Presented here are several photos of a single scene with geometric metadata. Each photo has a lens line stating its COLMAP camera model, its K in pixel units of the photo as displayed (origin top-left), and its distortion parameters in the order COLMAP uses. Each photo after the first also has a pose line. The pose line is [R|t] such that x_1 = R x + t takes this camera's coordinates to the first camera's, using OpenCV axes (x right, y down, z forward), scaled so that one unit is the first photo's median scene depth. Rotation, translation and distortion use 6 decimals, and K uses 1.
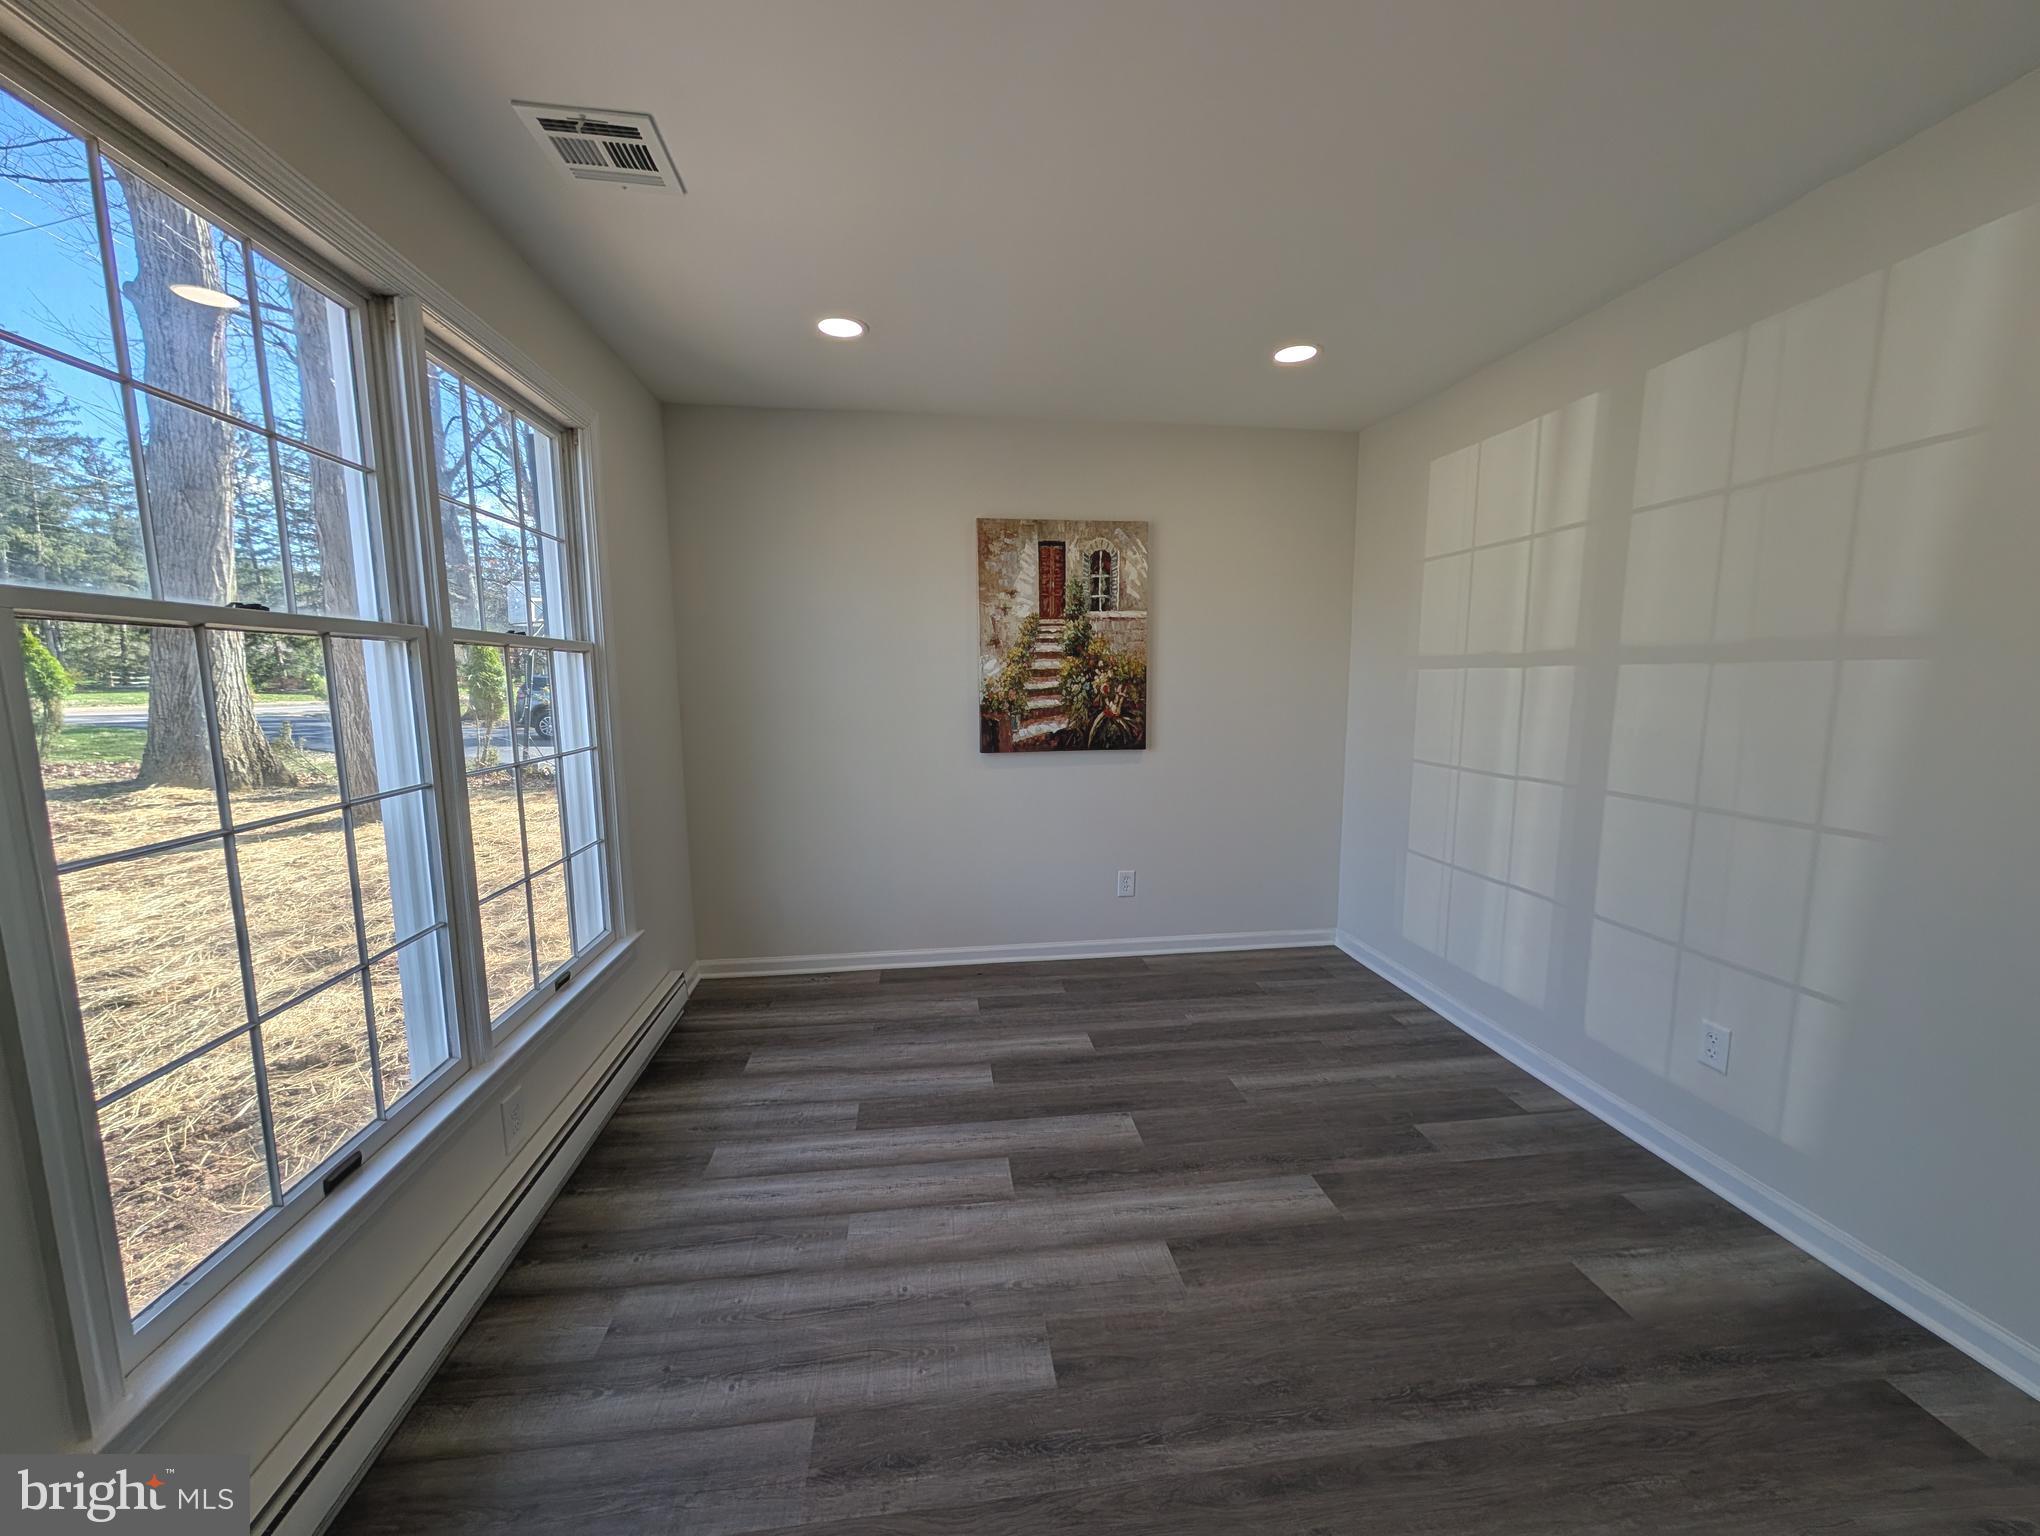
lens RADIAL K [[770.5, 0, 1022.8], [0, 770.5, 773.5], [0, 0, 1]] dist [-0.000585, 0.000201]
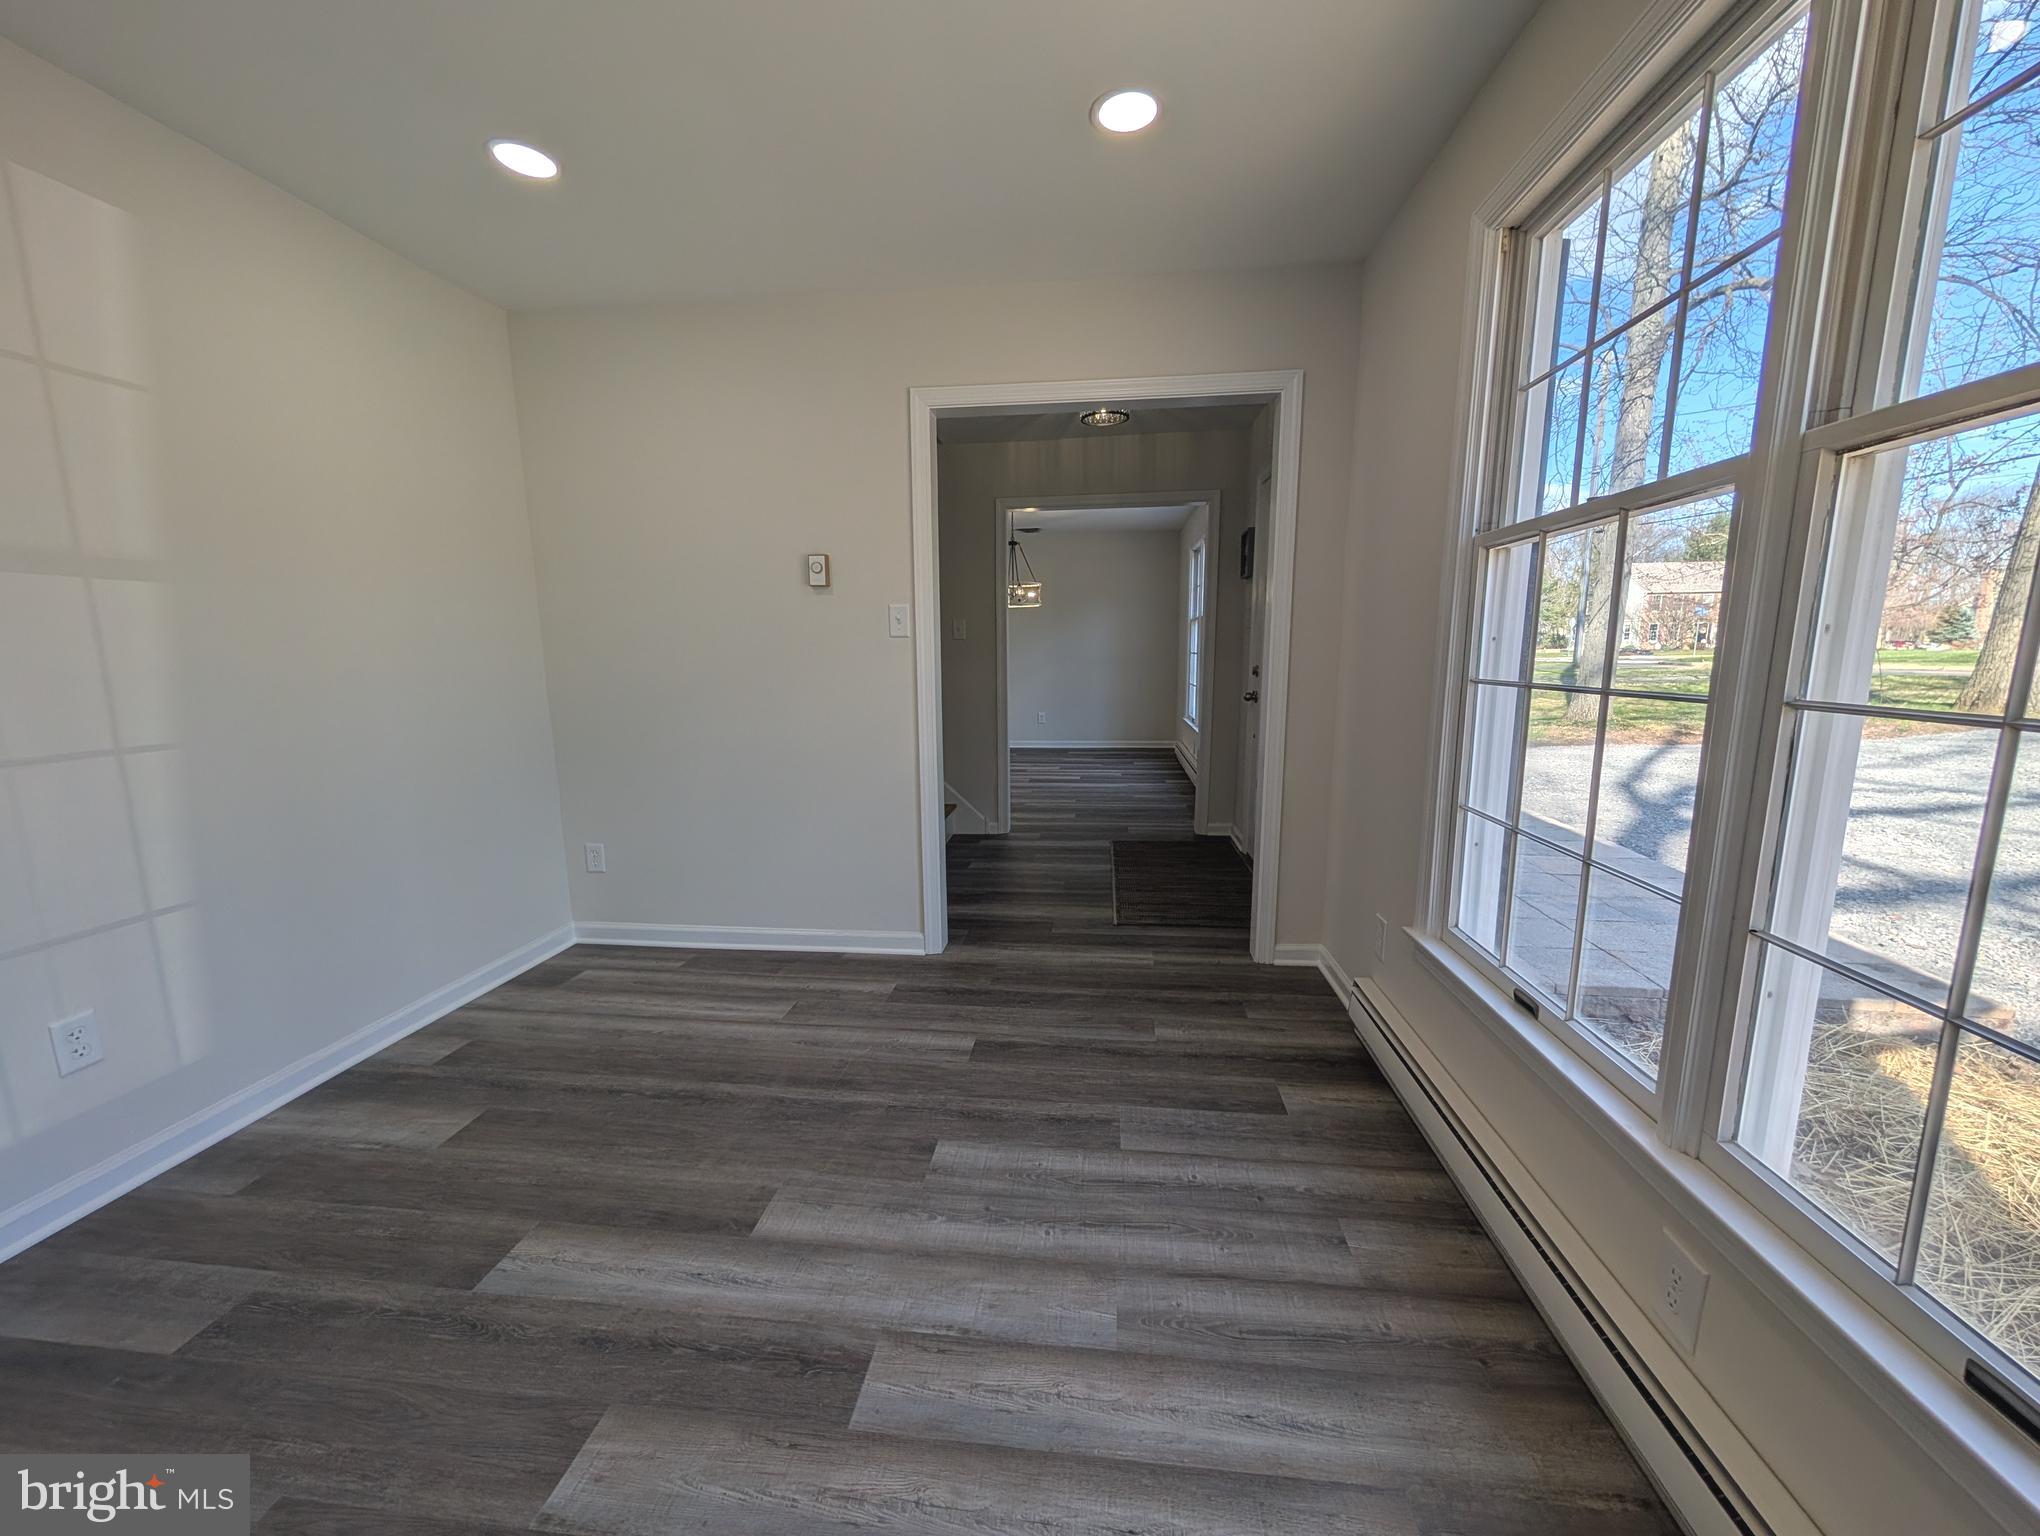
lens RADIAL K [[770.5, 0, 1022.8], [0, 770.5, 773.5], [0, 0, 1]] dist [-0.000585, 0.000201]
pose [[-0.971743, -0.025285, 0.234684, -0.318383], [0.041417, 0.960556, 0.274984, -0.125427], [-0.232380, 0.276934, -0.932366, 1.663520]]
